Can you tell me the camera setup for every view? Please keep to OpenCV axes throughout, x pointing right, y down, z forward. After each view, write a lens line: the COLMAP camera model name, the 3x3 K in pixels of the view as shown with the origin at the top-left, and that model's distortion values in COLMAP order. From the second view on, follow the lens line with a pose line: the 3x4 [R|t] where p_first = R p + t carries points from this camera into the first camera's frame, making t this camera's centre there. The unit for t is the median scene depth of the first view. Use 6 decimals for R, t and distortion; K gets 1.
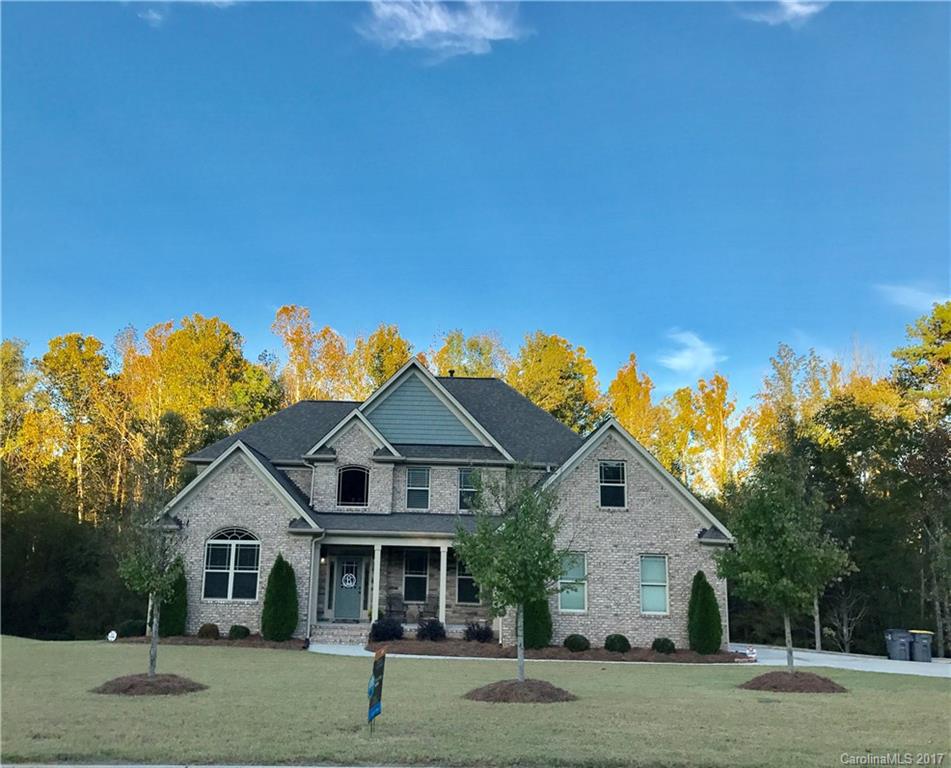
lens RADIAL K [[1001.4, 0, 475.5], [0, 1001.4, 384.0], [0, 0, 1]] dist [0.076002, -0.013642]
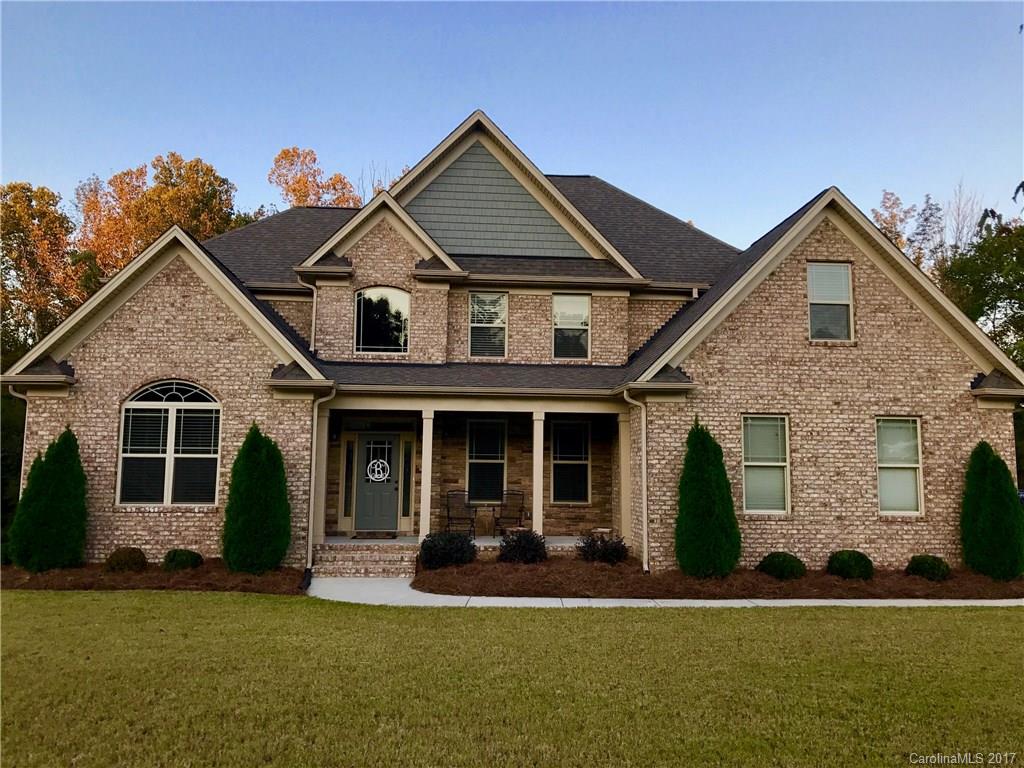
lens RADIAL K [[841.8, 0, 563.1], [0, 841.8, 384.0], [0, 0, 1]] dist [0.111340, -0.235799]
pose [[0.994337, -0.004913, 0.106162, -0.071092], [-0.003467, 0.996900, 0.078607, 0.105919], [-0.106219, -0.078530, 0.991237, 0.498547]]
